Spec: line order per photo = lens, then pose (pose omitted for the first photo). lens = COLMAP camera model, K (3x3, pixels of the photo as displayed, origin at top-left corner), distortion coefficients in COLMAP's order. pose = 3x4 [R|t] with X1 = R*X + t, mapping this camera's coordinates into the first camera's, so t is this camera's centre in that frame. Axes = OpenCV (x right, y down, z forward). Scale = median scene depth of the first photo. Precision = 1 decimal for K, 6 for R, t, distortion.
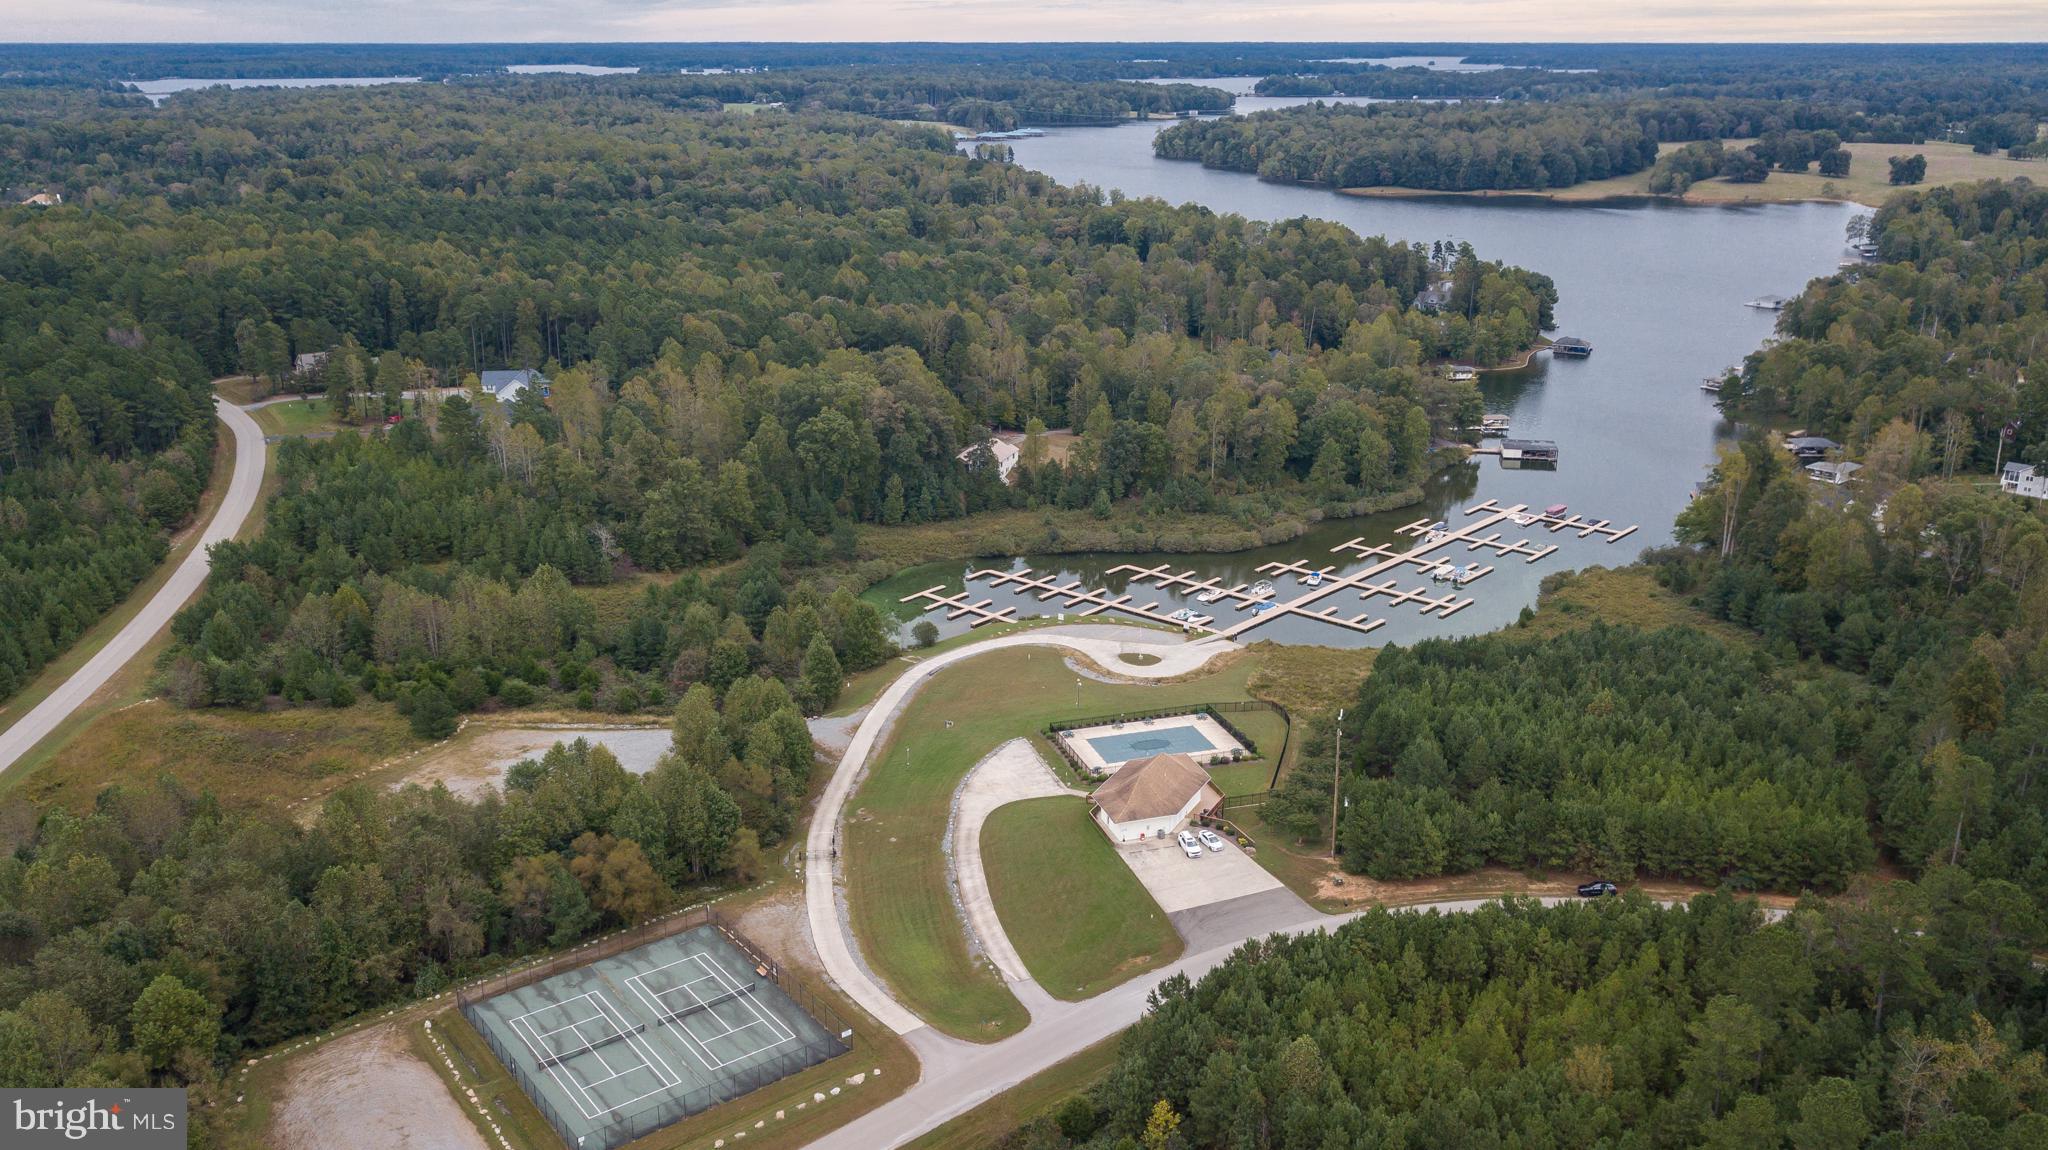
lens RADIAL K [[1593.8, 0, 1024.0], [0, 1593.8, 575.0], [0, 0, 1]] dist [0.022154, -0.026691]
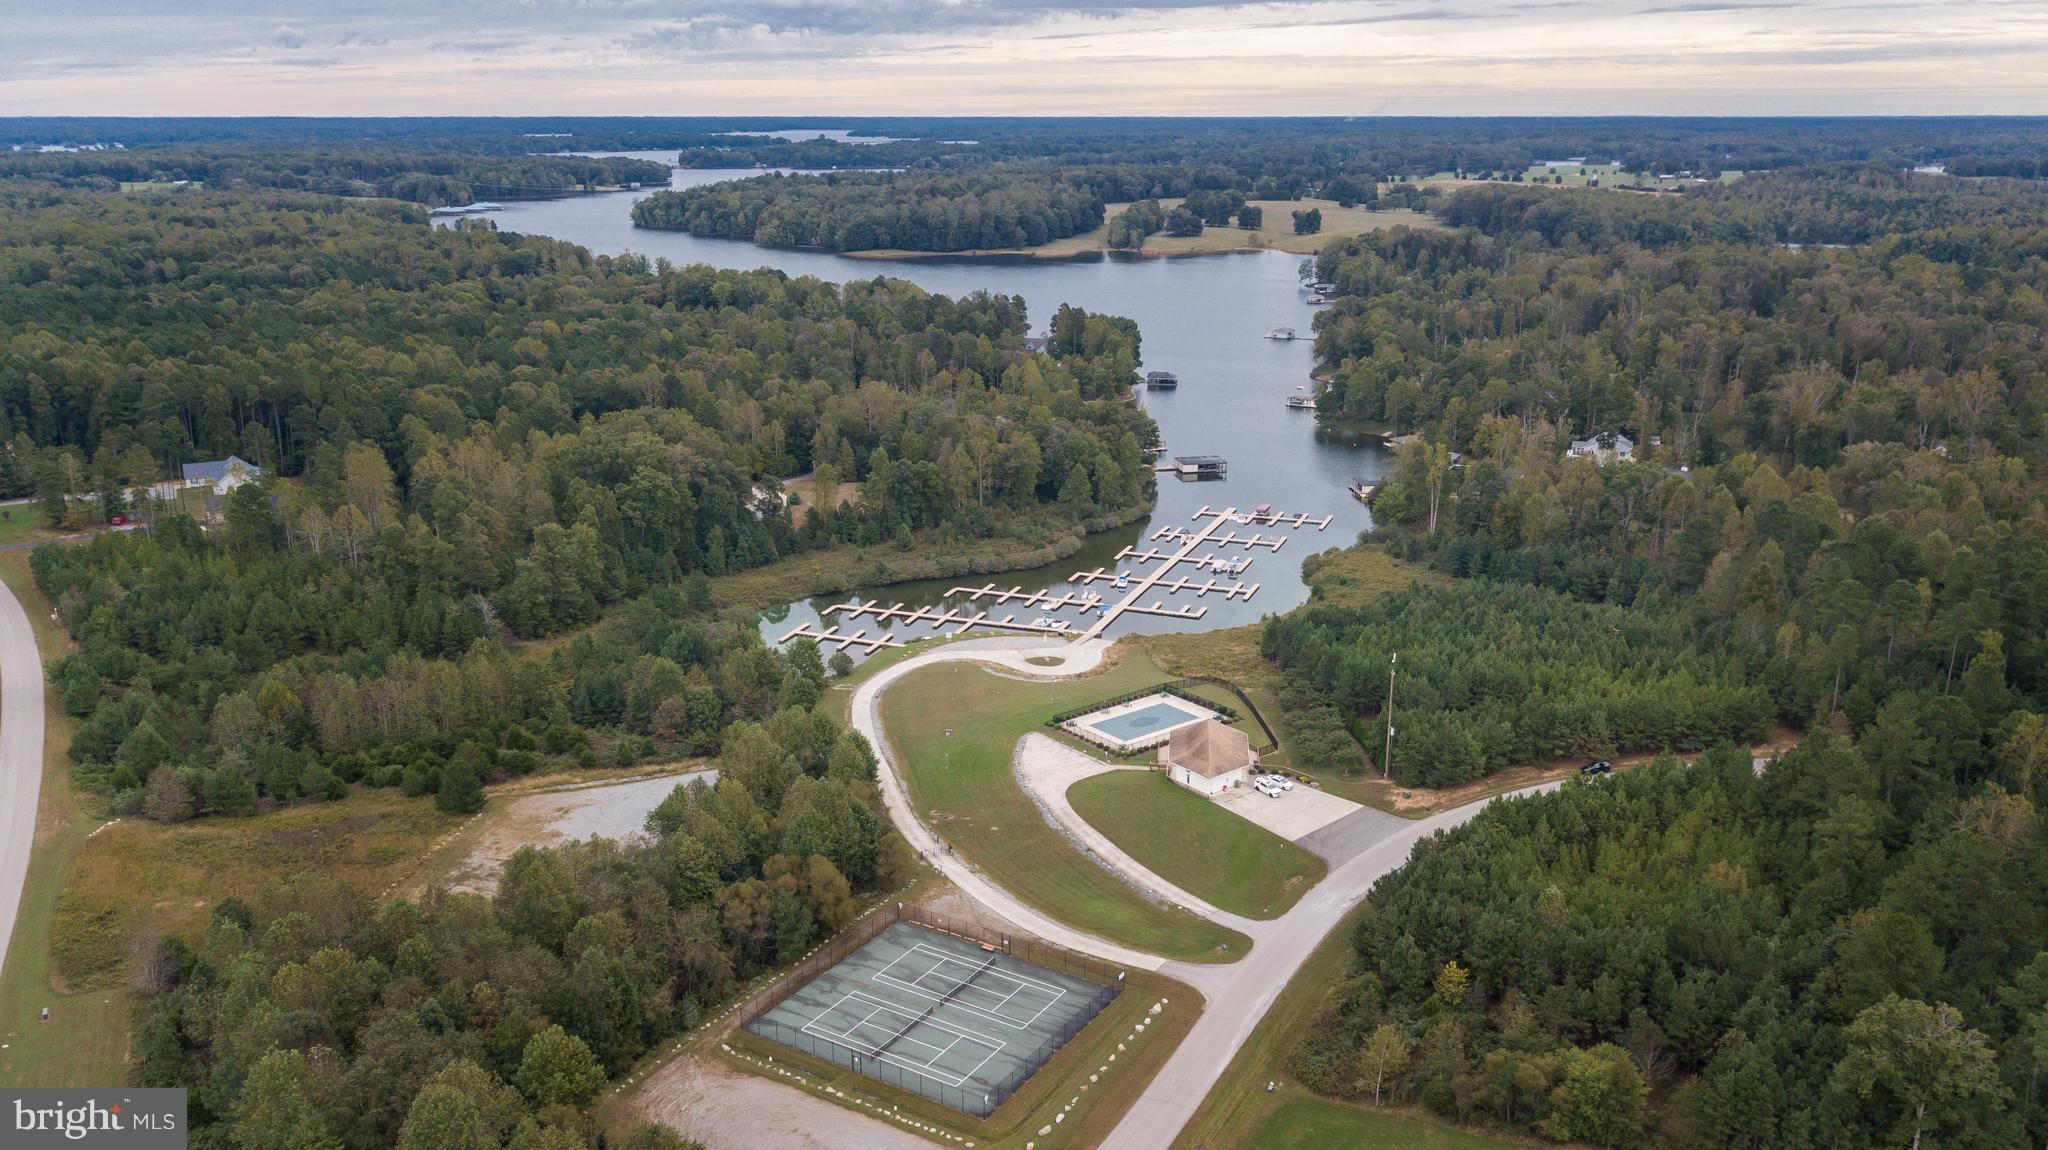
lens RADIAL K [[1539.7, 0, 1049.7], [0, 1539.7, 573.8], [0, 0, 1]] dist [0.045587, -0.064542]
pose [[0.939990, -0.100586, 0.326037, -0.200872], [0.111601, 0.993637, -0.015206, 0.006710], [-0.322433, 0.050679, 0.945235, -0.011155]]
